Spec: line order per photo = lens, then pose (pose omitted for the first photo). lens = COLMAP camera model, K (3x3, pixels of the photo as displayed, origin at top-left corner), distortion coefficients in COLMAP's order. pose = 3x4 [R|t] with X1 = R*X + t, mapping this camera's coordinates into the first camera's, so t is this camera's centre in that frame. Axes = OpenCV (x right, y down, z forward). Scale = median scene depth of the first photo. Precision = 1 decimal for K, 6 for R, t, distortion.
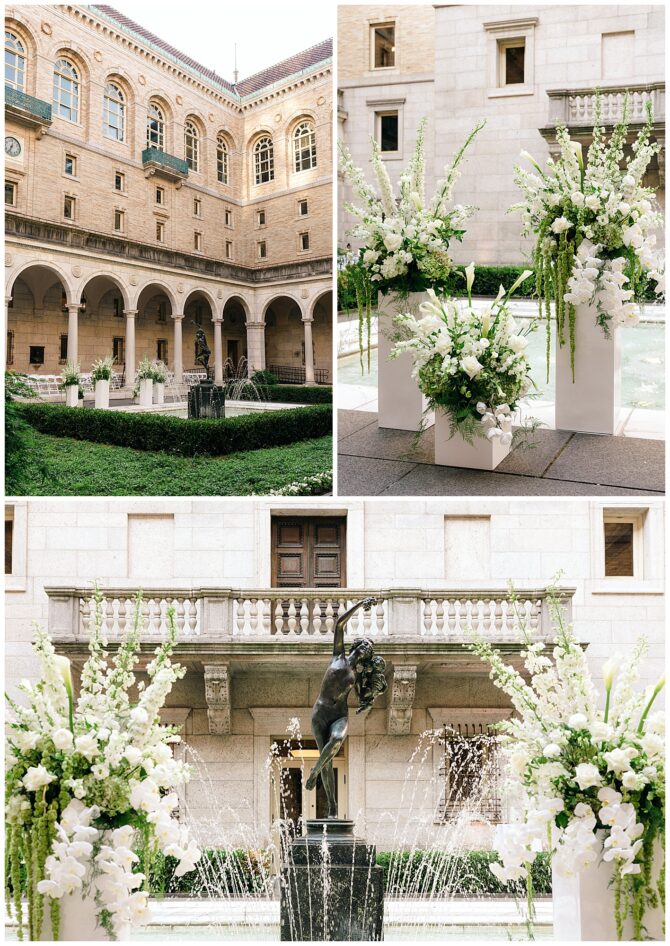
lens RADIAL K [[1844.1, 0, 336.1], [0, 1844.1, 470.3], [0, 0, 1]] dist [0.063723, 0.000000]
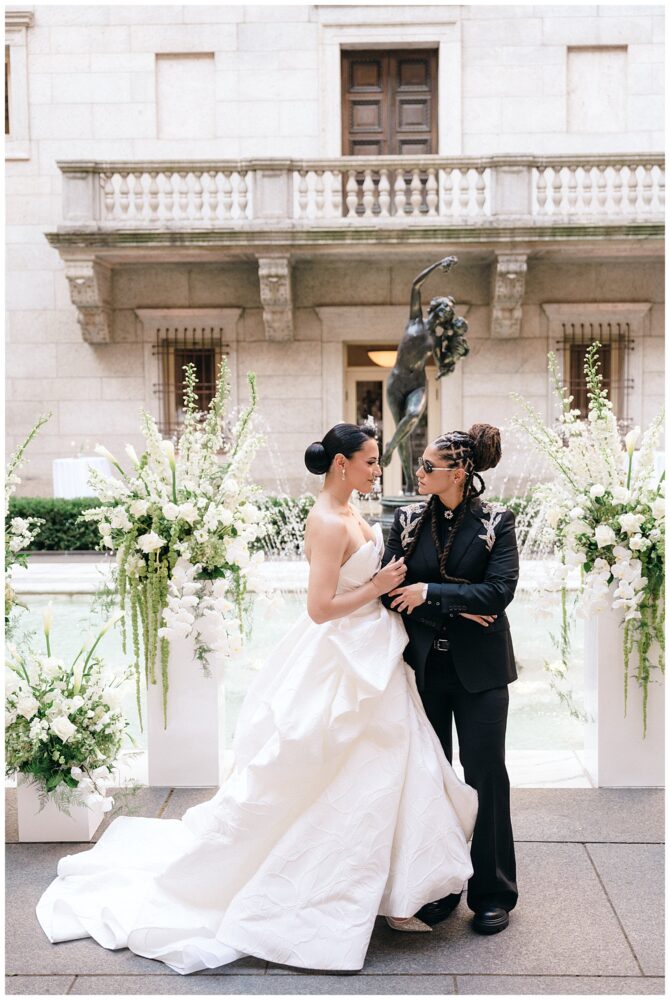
lens RADIAL K [[1540.0, 0, 334.2], [0, 1540.0, 500.8], [0, 0, 1]] dist [0.012043, 0.000000]
pose [[0.999207, -0.006853, -0.039224, -0.013556], [0.012216, 0.990332, 0.138178, 0.118247], [0.037898, -0.138548, 0.989630, 0.330240]]
